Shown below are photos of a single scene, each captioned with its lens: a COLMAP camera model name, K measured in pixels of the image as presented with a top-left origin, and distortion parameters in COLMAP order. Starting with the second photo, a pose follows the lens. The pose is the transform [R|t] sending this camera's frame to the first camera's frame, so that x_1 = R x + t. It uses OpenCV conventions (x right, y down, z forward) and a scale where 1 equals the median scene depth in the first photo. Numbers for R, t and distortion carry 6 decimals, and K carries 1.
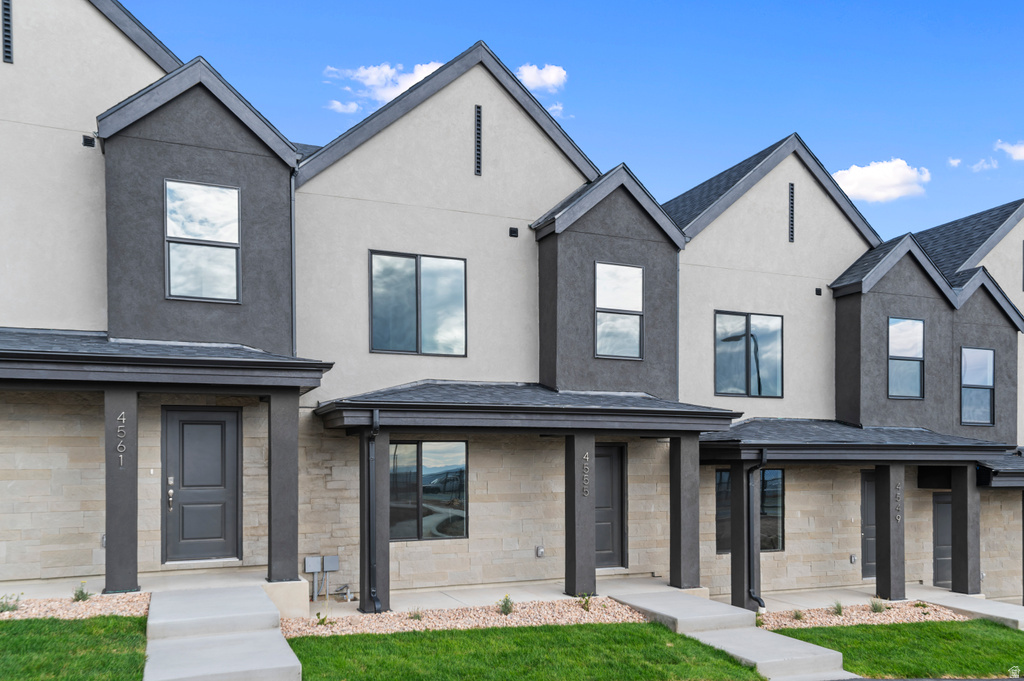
lens RADIAL K [[777.0, 0, 512.6], [0, 777.0, 334.9], [0, 0, 1]] dist [0.035760, 0.002892]
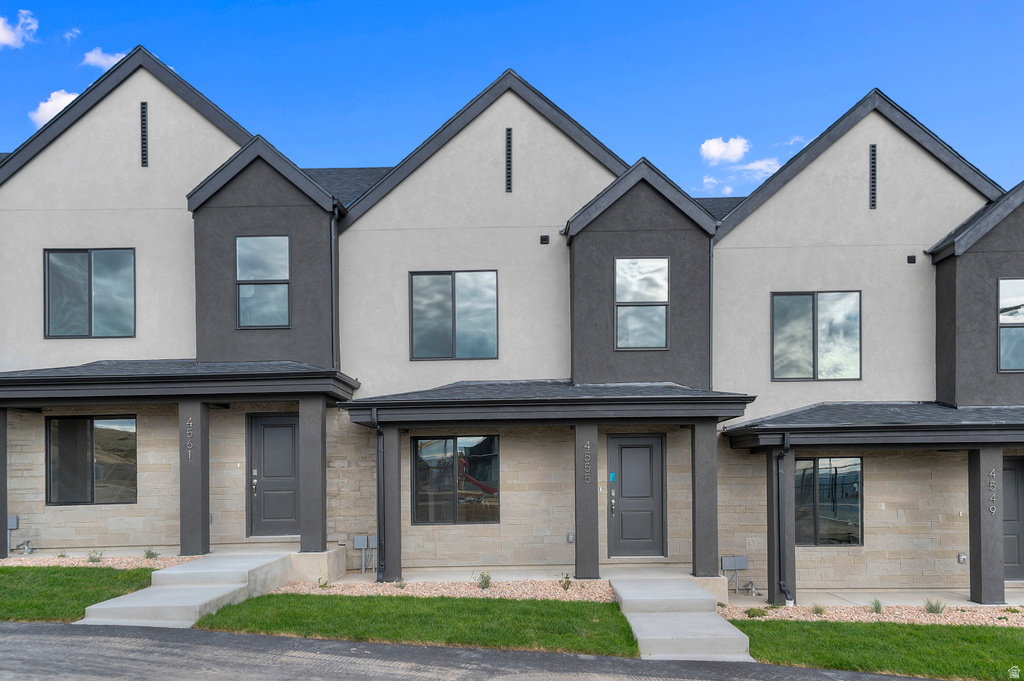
lens RADIAL K [[744.8, 0, 512.2], [0, 744.8, 346.6], [0, 0, 1]] dist [0.031706, 0.003983]
pose [[0.922435, -0.078077, -0.378178, 0.358596], [0.075382, 0.996913, -0.021950, 0.035704], [0.378724, -0.008260, 0.925473, 0.036202]]
